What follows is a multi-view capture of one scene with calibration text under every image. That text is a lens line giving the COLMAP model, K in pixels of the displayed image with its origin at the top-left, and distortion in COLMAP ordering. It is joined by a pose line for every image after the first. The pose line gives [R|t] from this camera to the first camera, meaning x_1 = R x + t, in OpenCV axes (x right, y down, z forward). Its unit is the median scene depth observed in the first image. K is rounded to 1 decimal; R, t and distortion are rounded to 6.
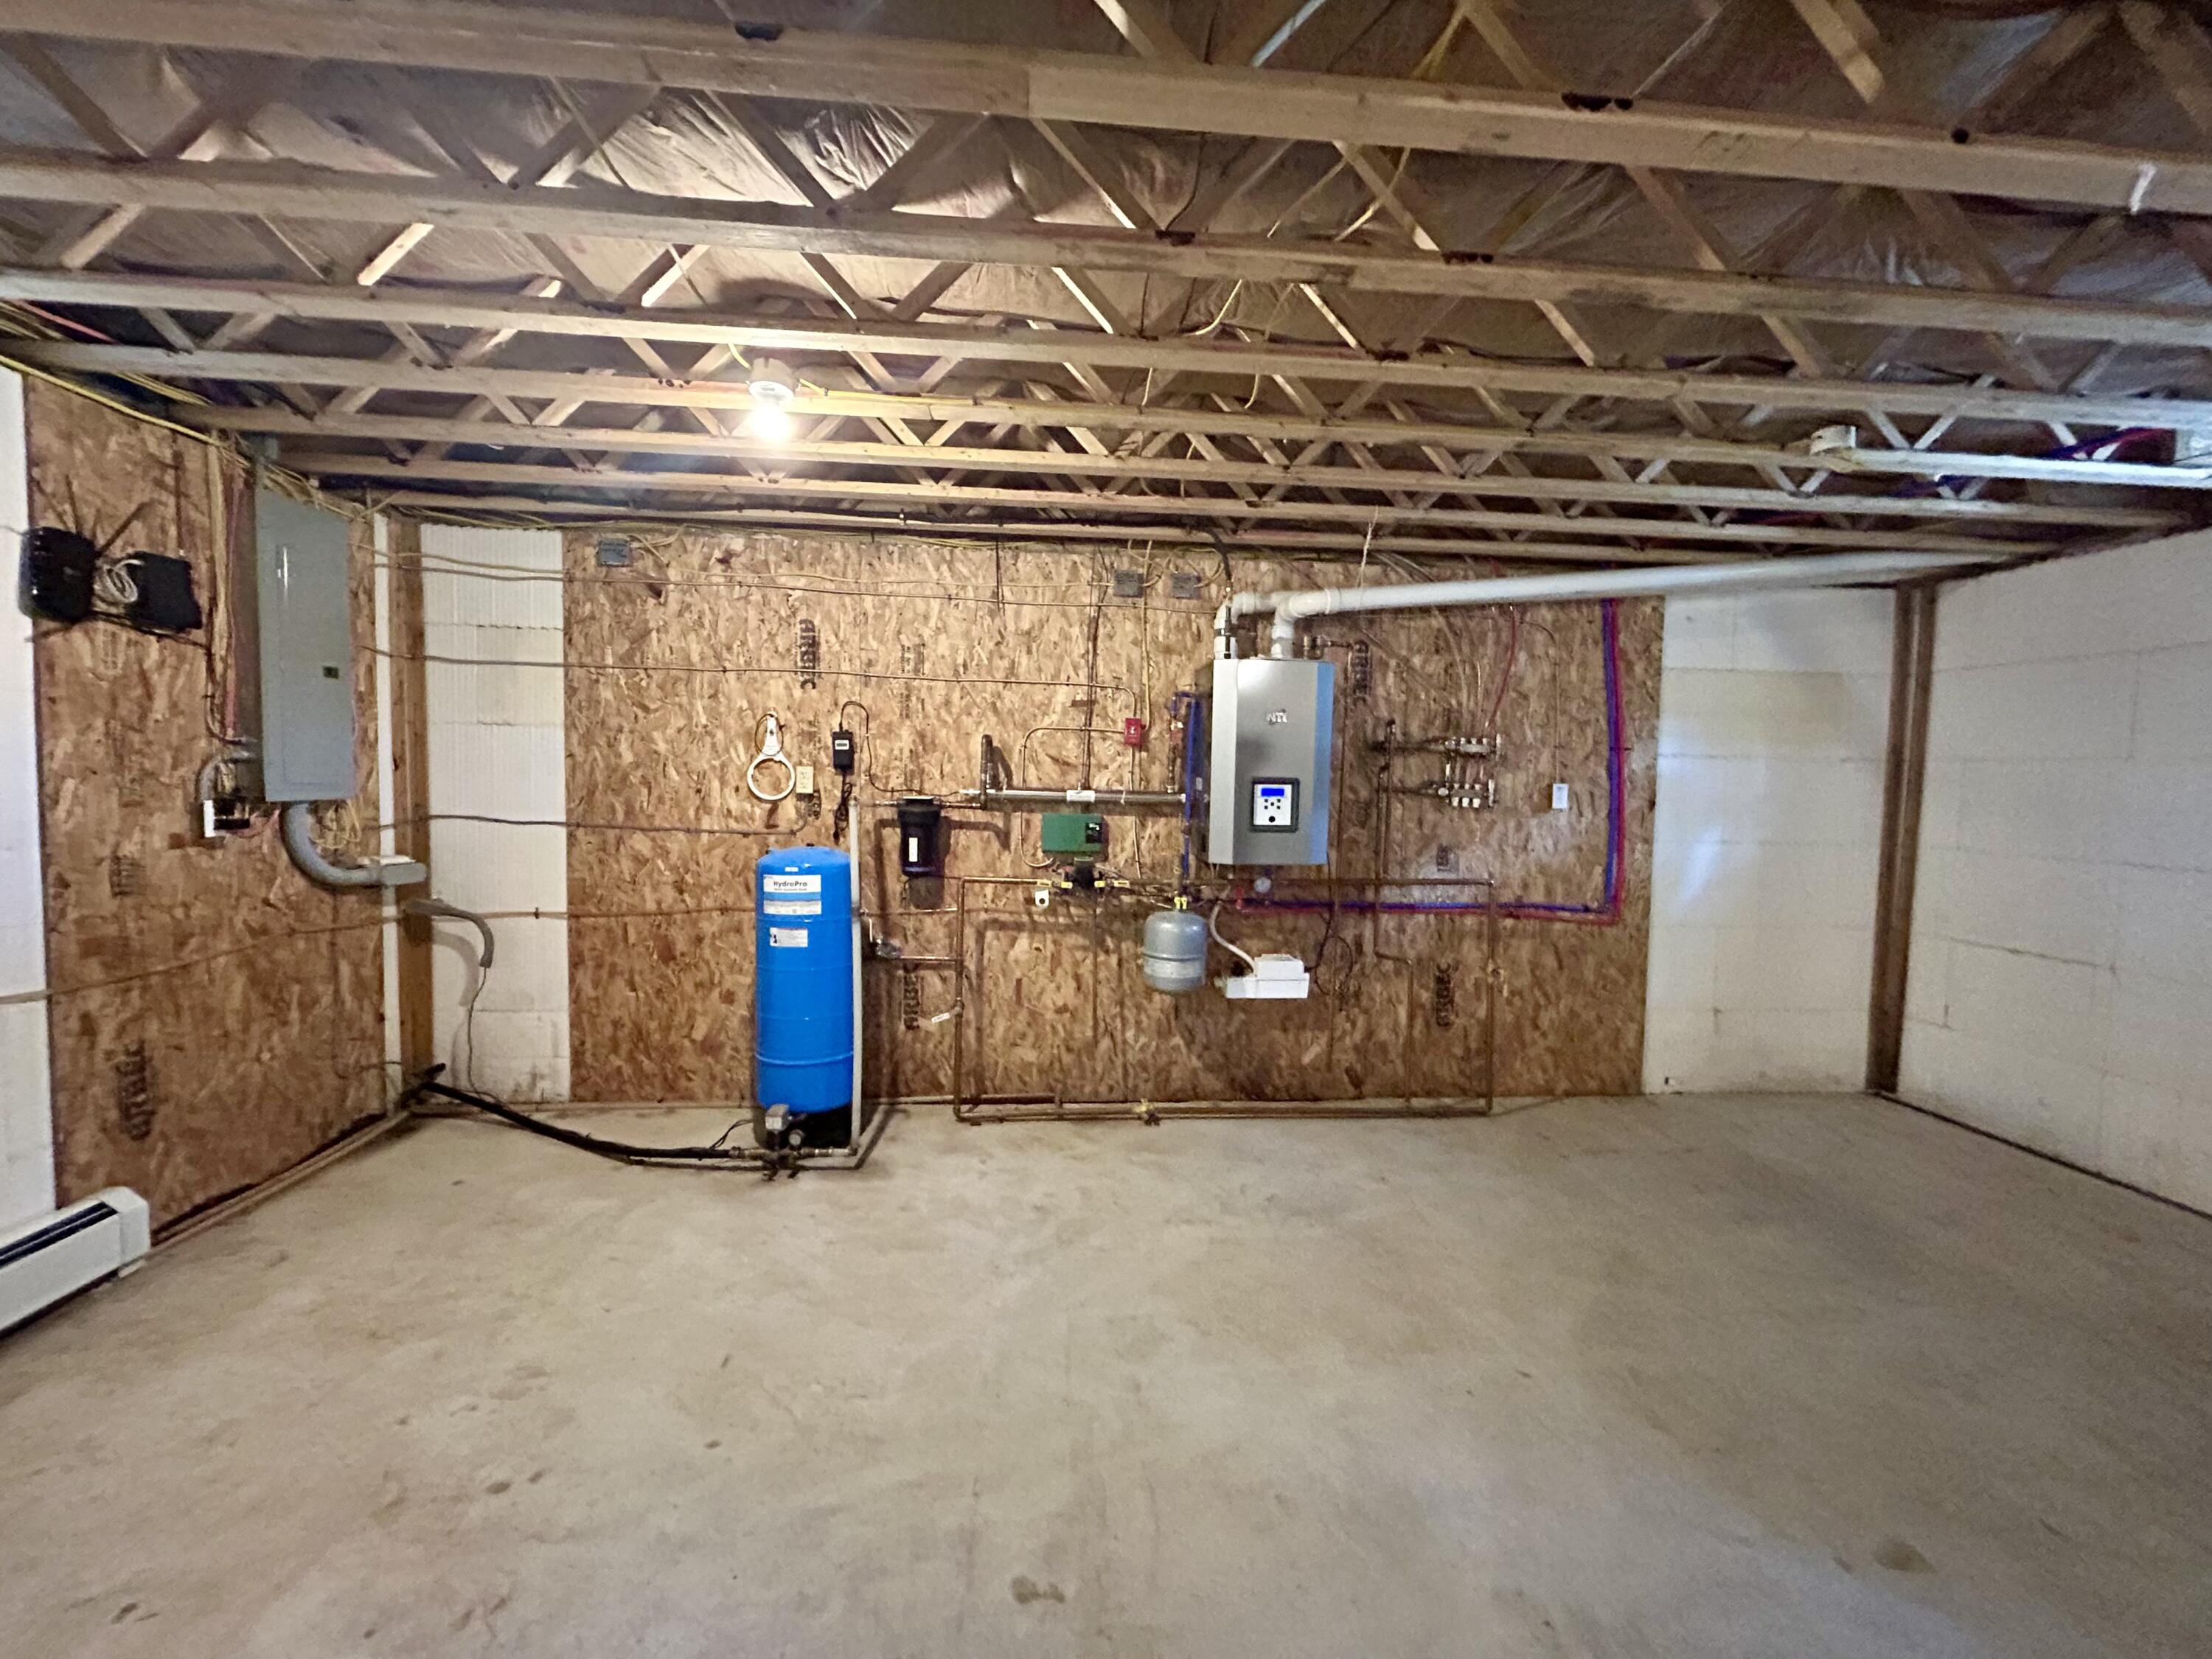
lens RADIAL K [[895.5, 0, 1112.4], [0, 895.5, 824.9], [0, 0, 1]] dist [-0.003430, 0.001854]
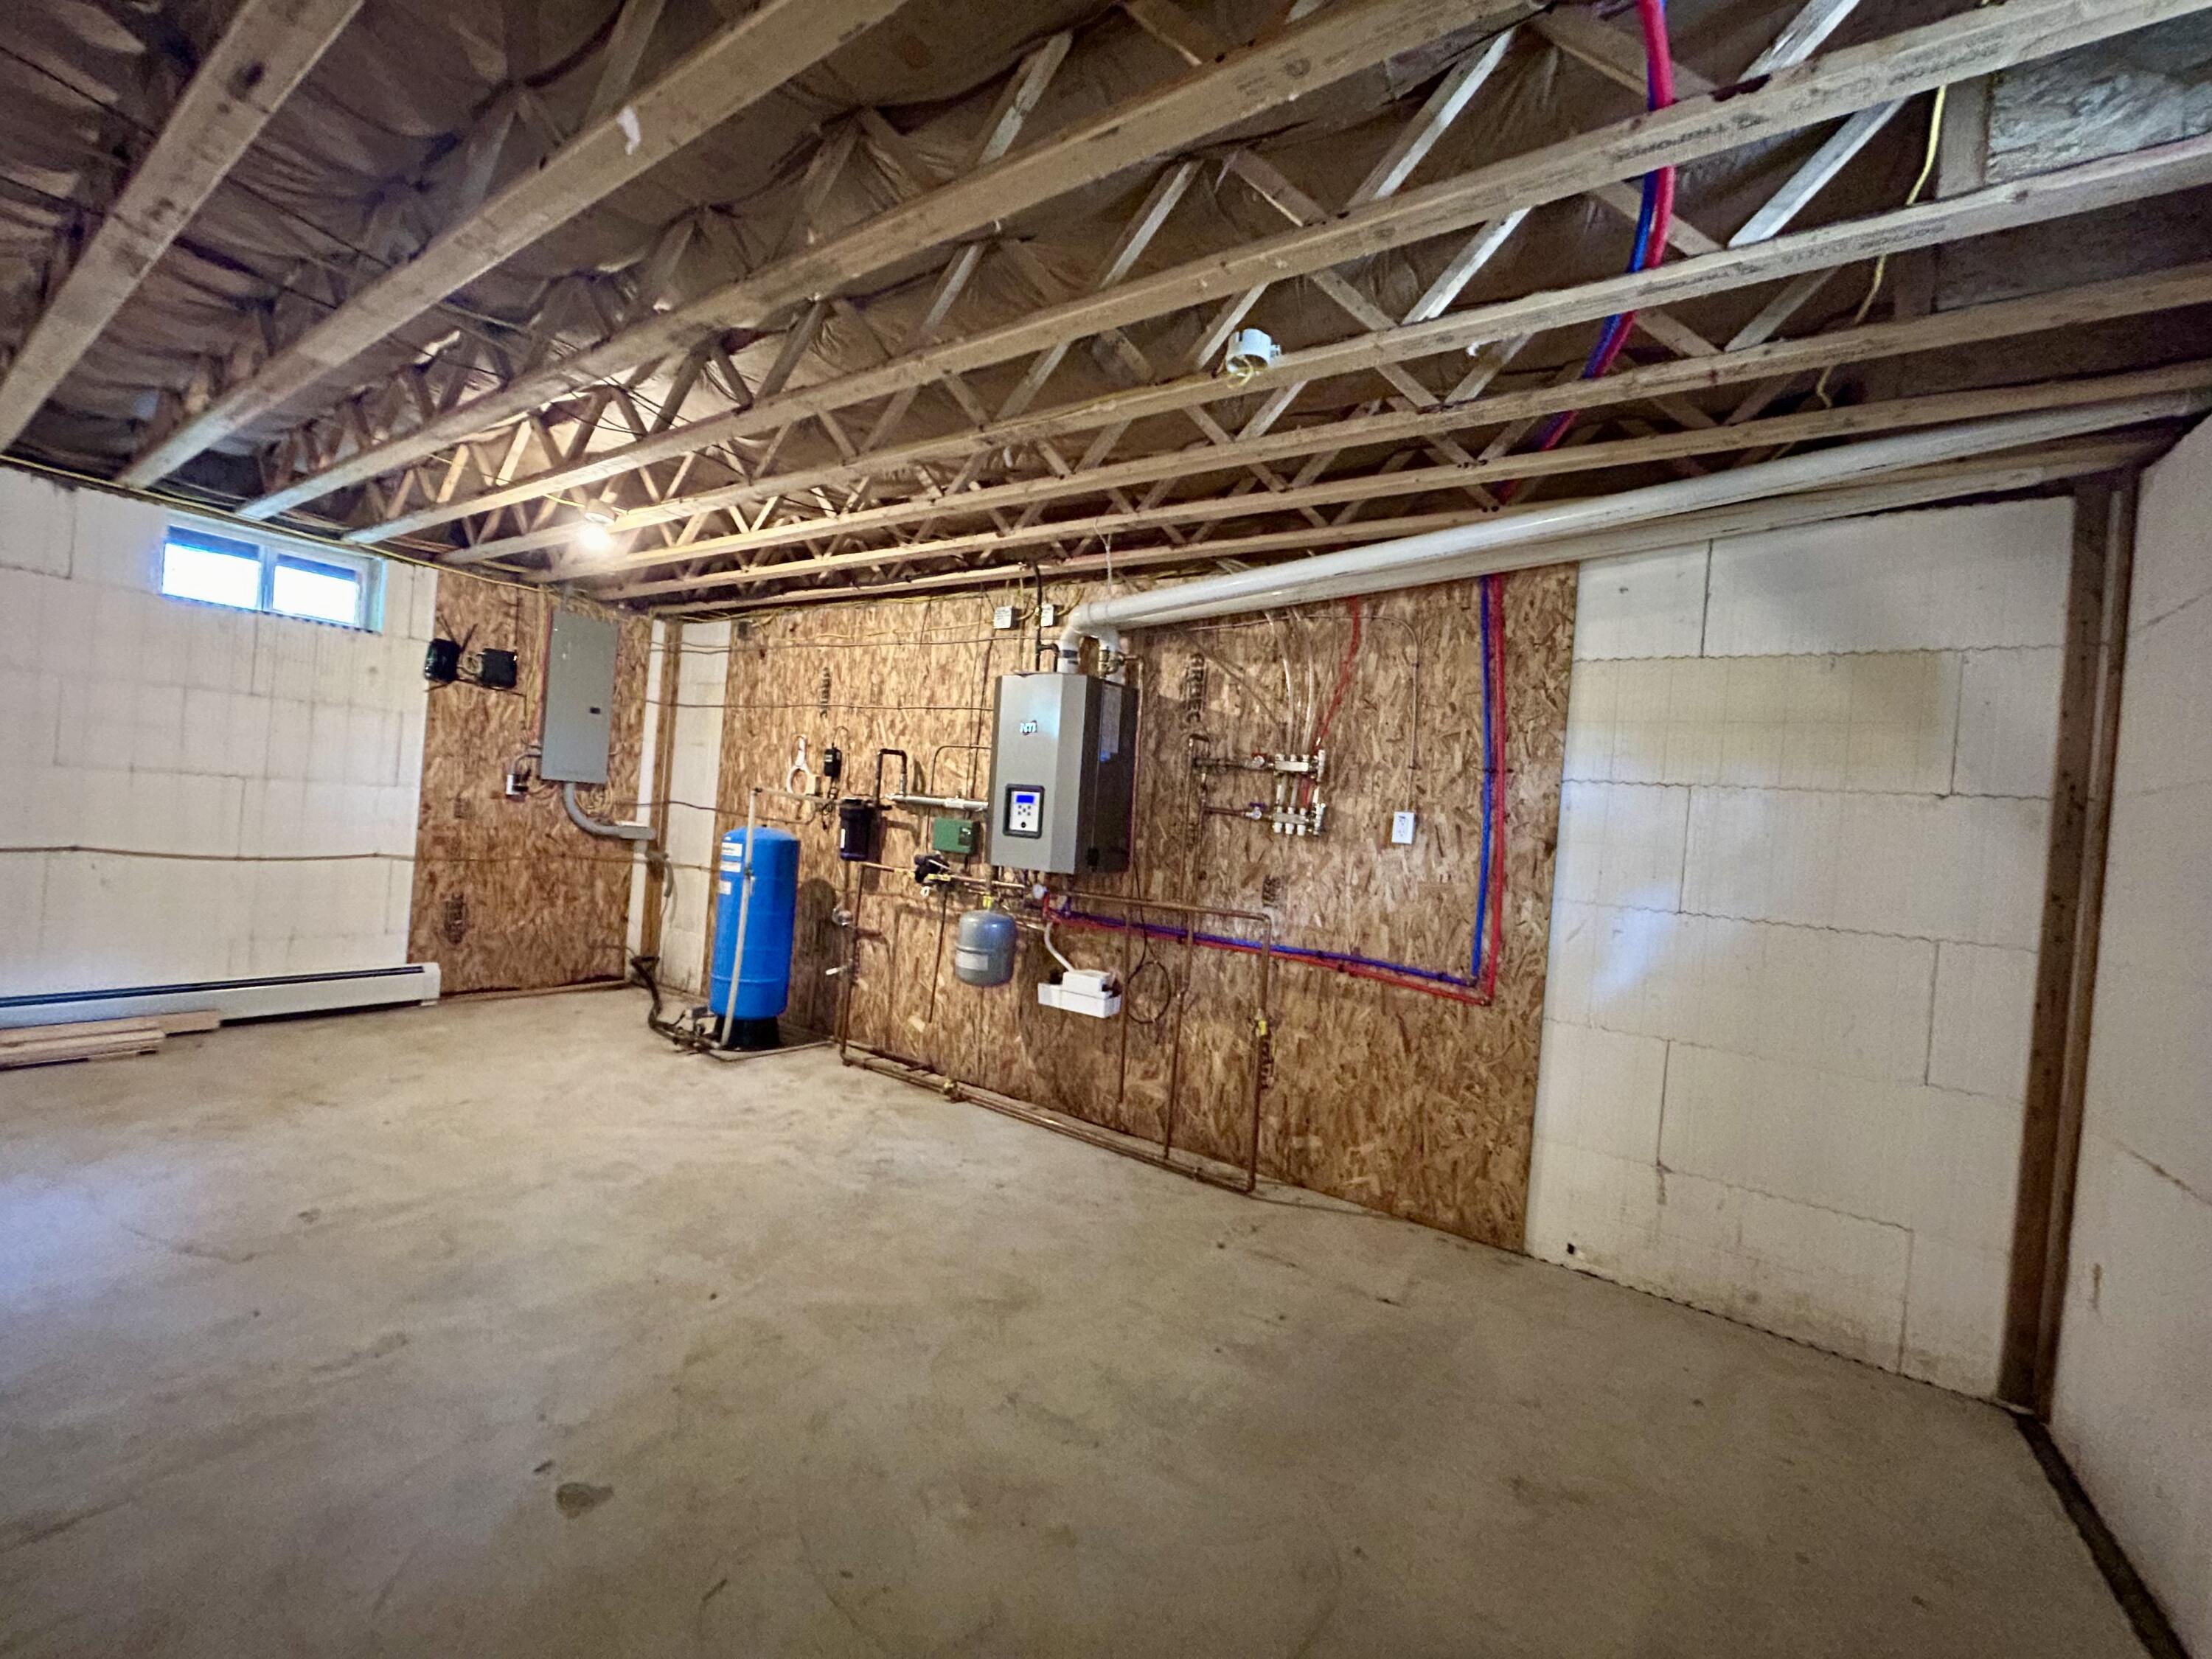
lens RADIAL K [[895.5, 0, 1106.2], [0, 895.5, 823.8], [0, 0, 1]] dist [-0.003430, 0.001854]
pose [[0.777452, 0.045704, -0.627280, 0.881050], [-0.098901, 0.993832, -0.050166, 0.034318], [0.621118, 0.101040, 0.777177, 0.238914]]
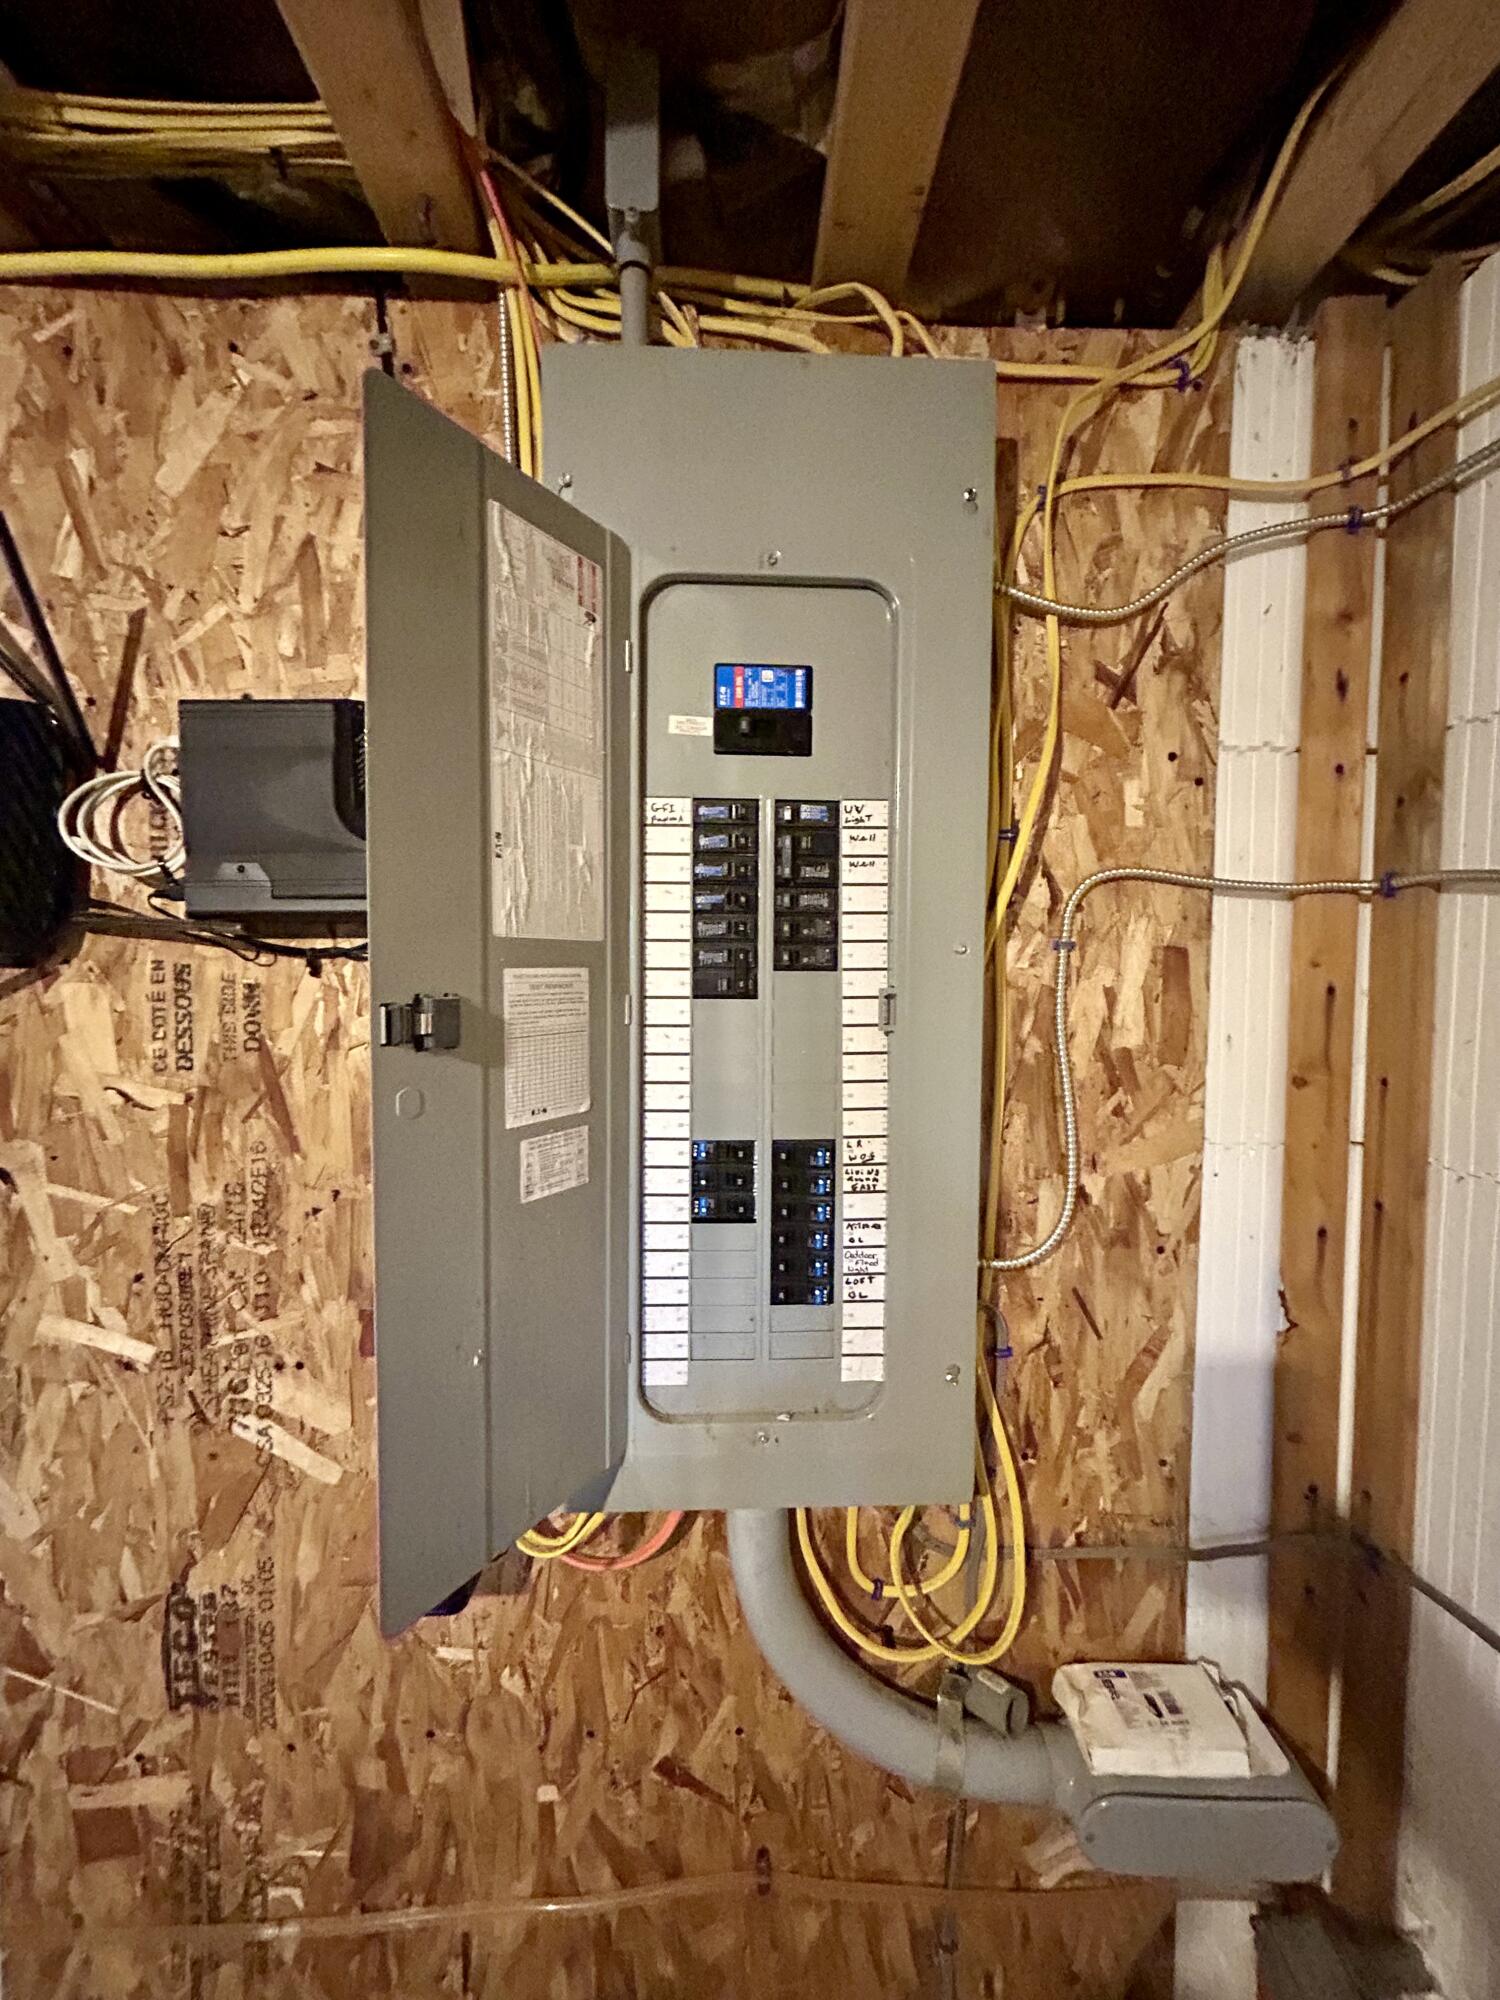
lens RADIAL K [[809.7, 0, 749.5], [0, 809.7, 1002.9], [0, 0, 1]] dist [-0.003430, 0.001854]
pose [[-0.050822, 0.024414, -0.998409, -0.558477], [-0.060438, 0.997794, 0.027475, -0.151859], [0.996877, 0.061739, -0.049234, 0.841942]]
